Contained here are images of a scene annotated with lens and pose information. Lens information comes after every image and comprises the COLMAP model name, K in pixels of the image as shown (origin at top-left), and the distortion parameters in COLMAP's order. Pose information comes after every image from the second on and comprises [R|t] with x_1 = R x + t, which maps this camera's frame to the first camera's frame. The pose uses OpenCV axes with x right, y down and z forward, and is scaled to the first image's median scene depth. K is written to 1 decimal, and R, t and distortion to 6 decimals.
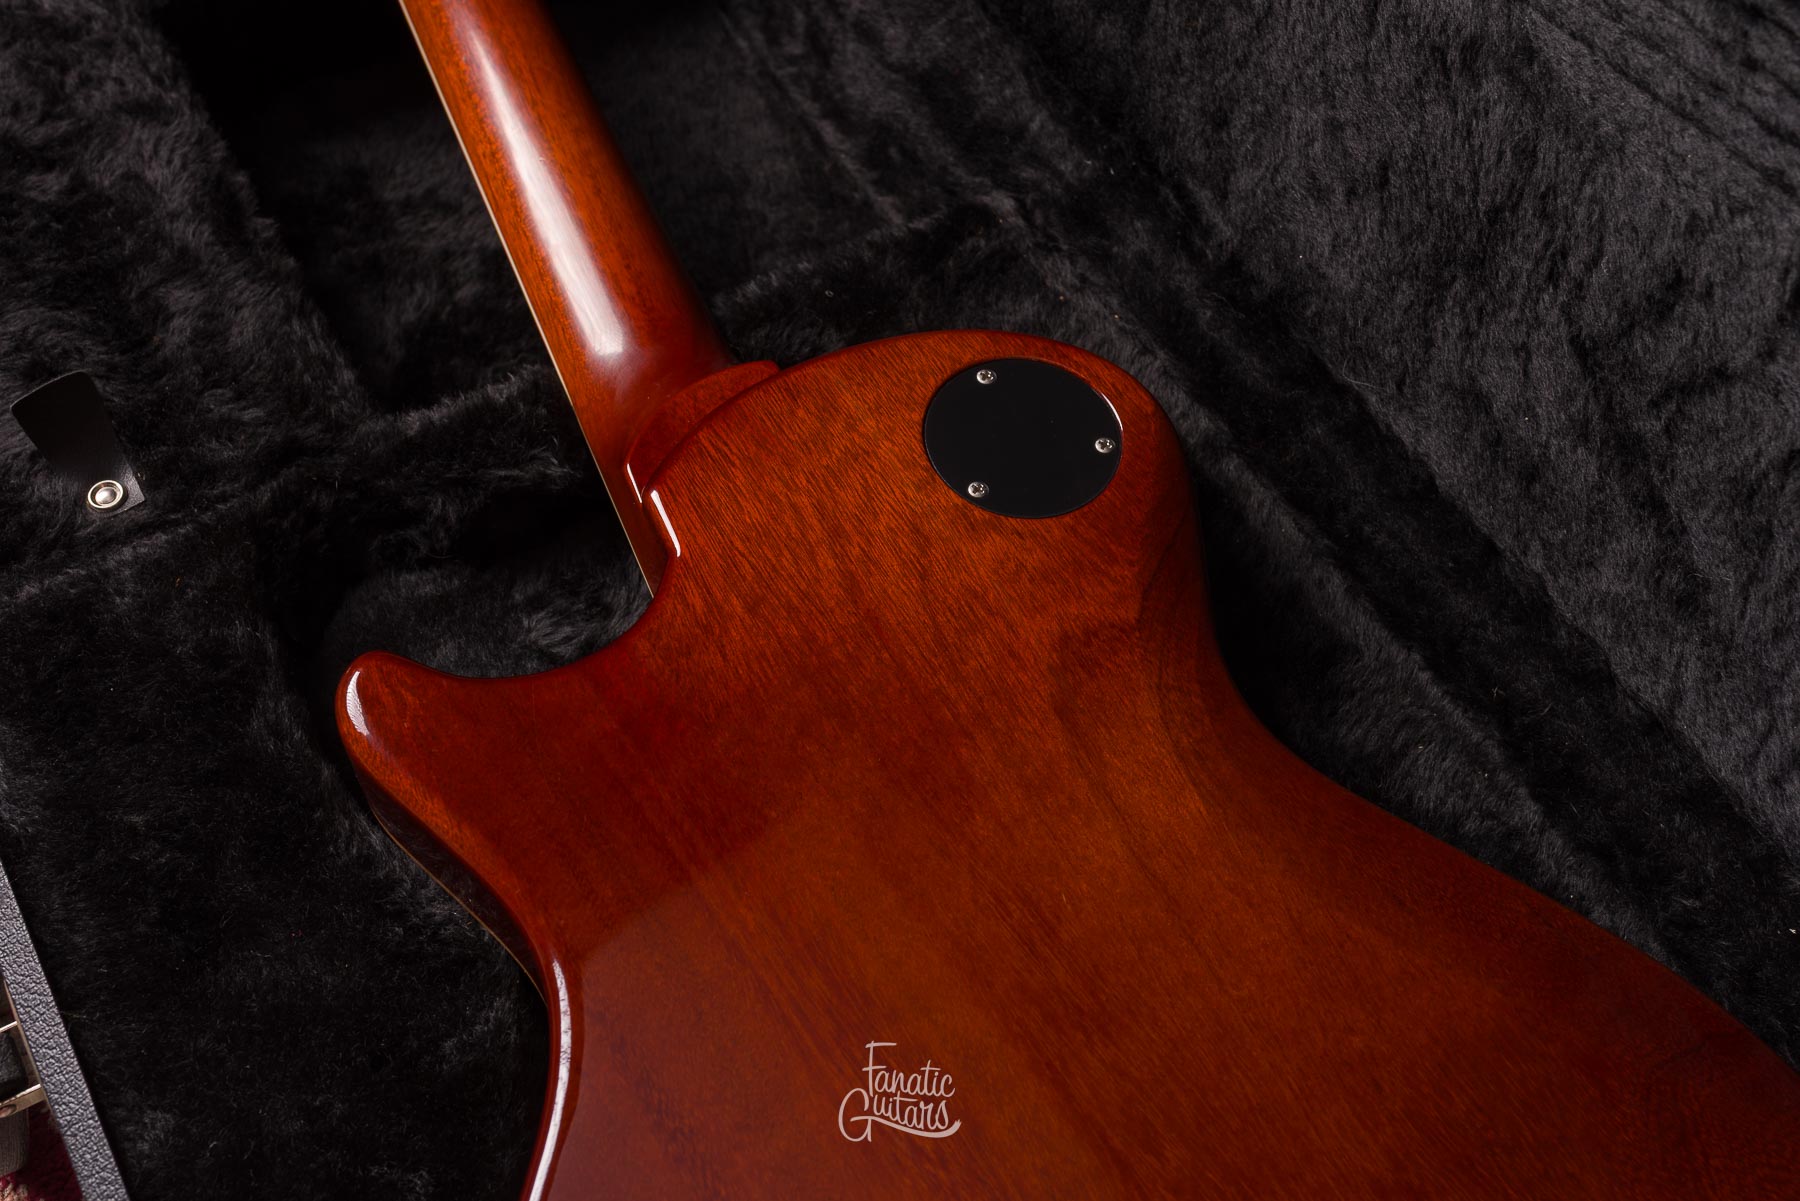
lens RADIAL K [[1753.1, 0, 900.0], [0, 1753.1, 600.5], [0, 0, 1]] dist [-0.000810, 0.003238]
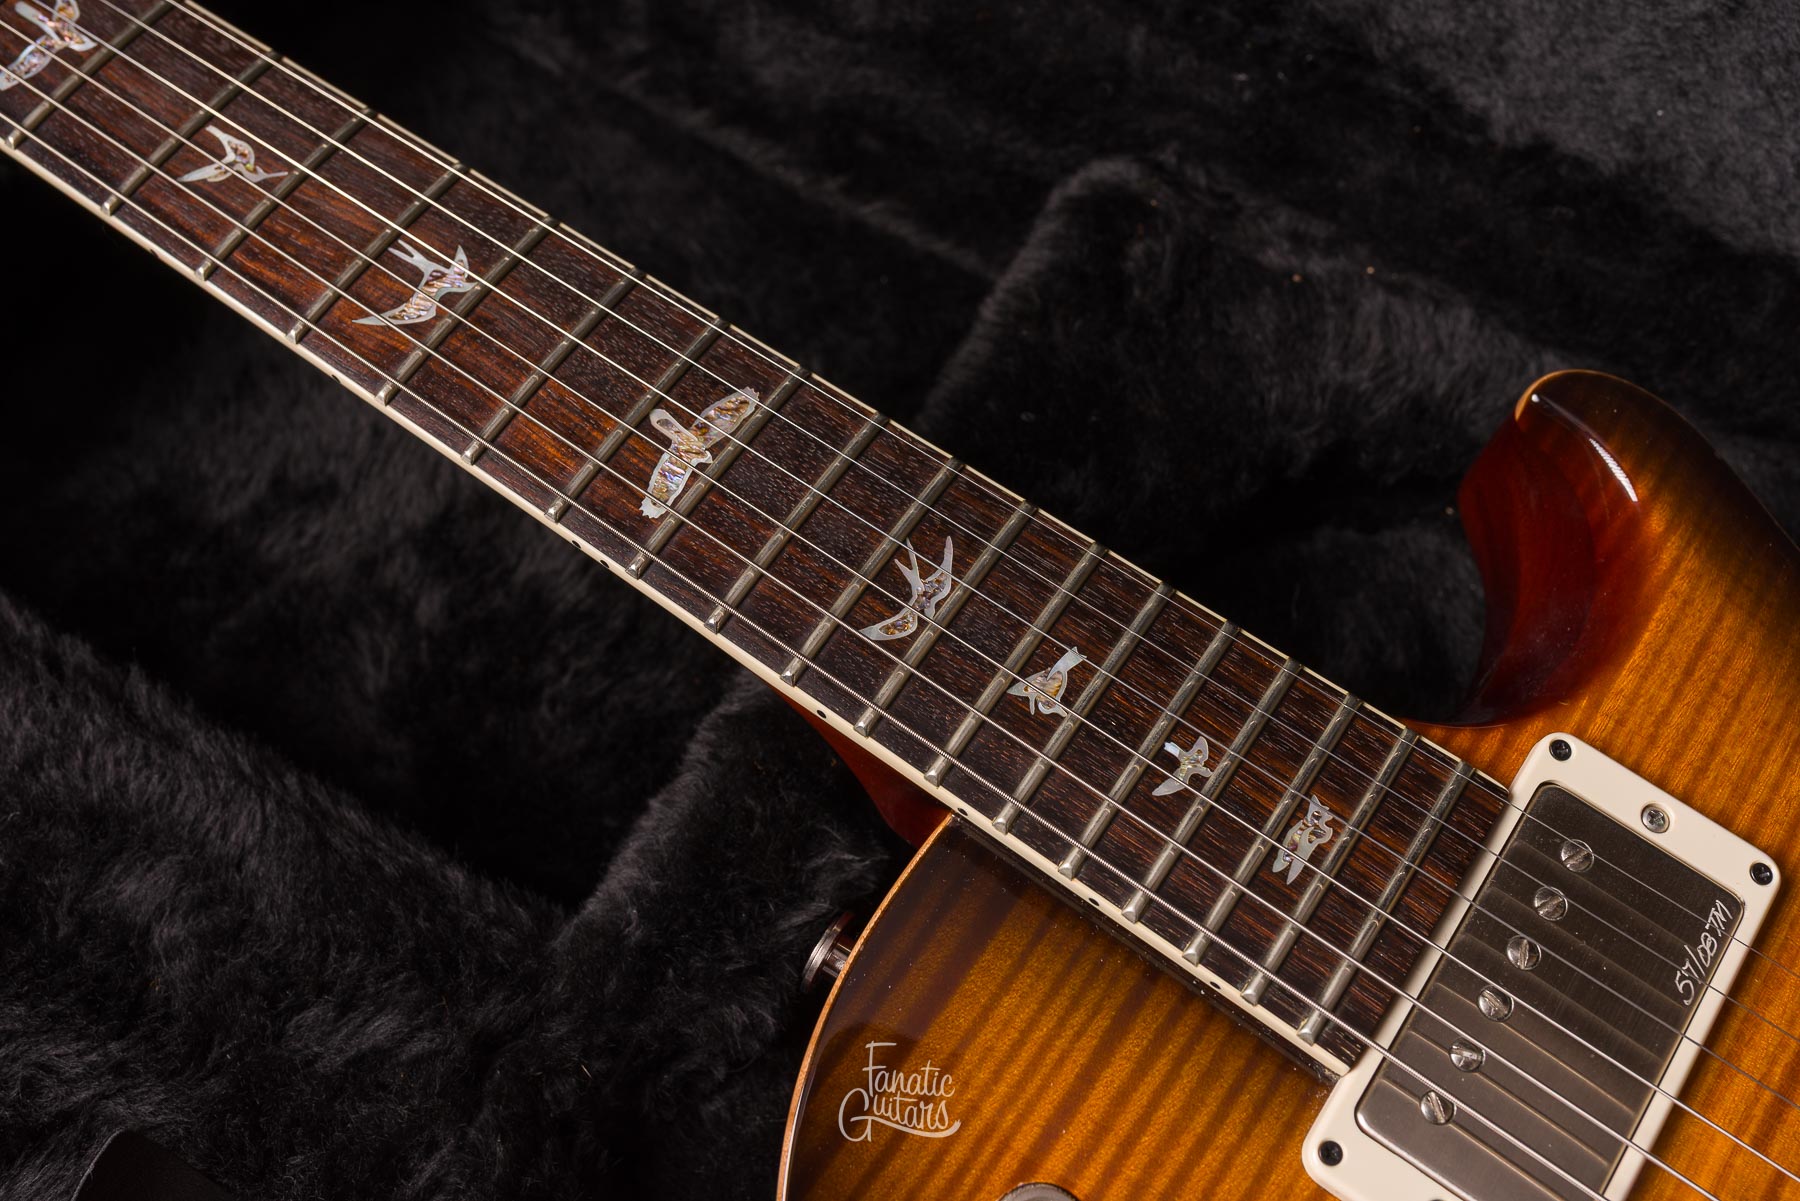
lens RADIAL K [[1794.5, 0, 900.0], [0, 1794.5, 600.5], [0, 0, 1]] dist [-0.002188, -0.001447]
pose [[0.874738, -0.445436, 0.190841, -0.277996], [0.409030, 0.889850, 0.202143, -0.306273], [-0.259861, -0.098762, 0.960582, 0.381604]]
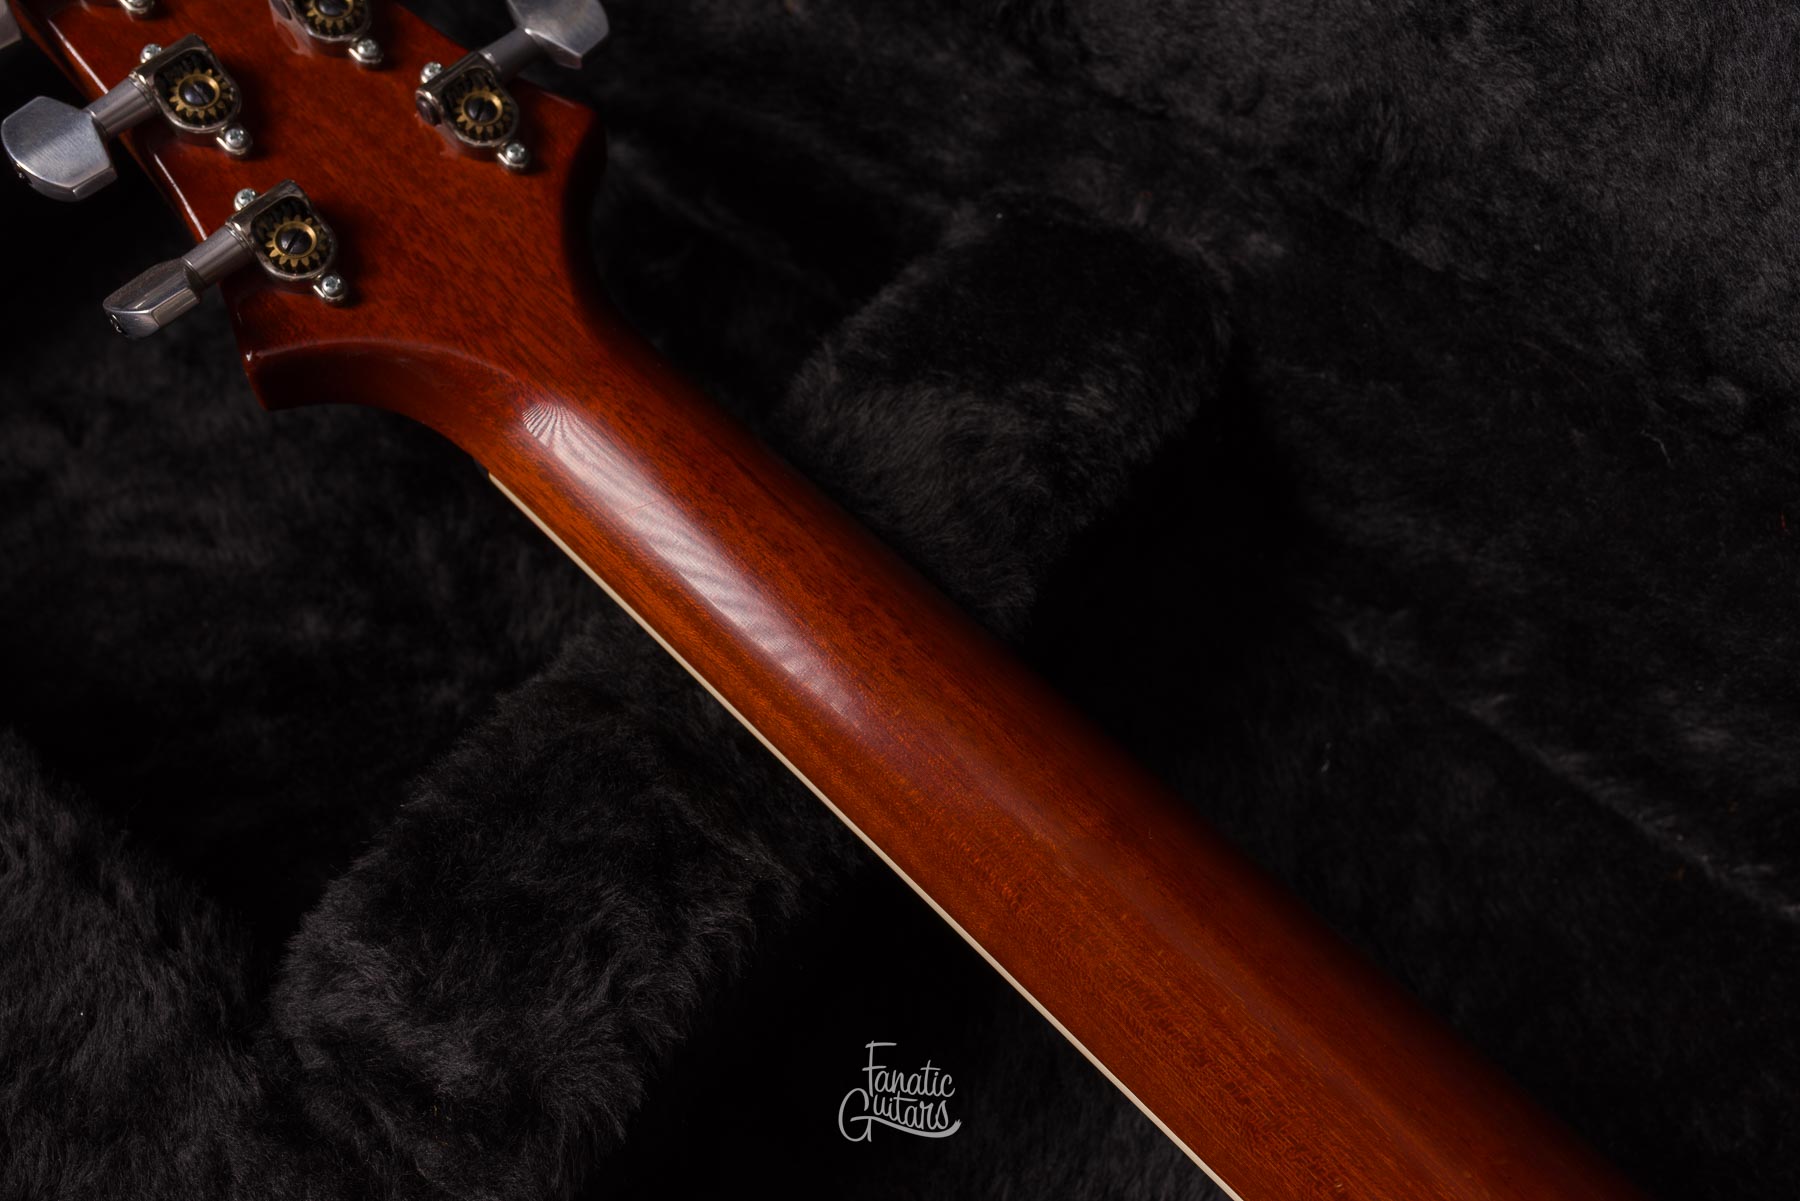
lens RADIAL K [[1794.5, 0, 900.0], [0, 1794.5, 600.5], [0, 0, 1]] dist [-0.002188, -0.001447]
pose [[0.930113, -0.345222, 0.125345, -0.426782], [0.334400, 0.937145, 0.099674, -0.636376], [-0.151876, -0.050793, 0.987094, 0.634469]]
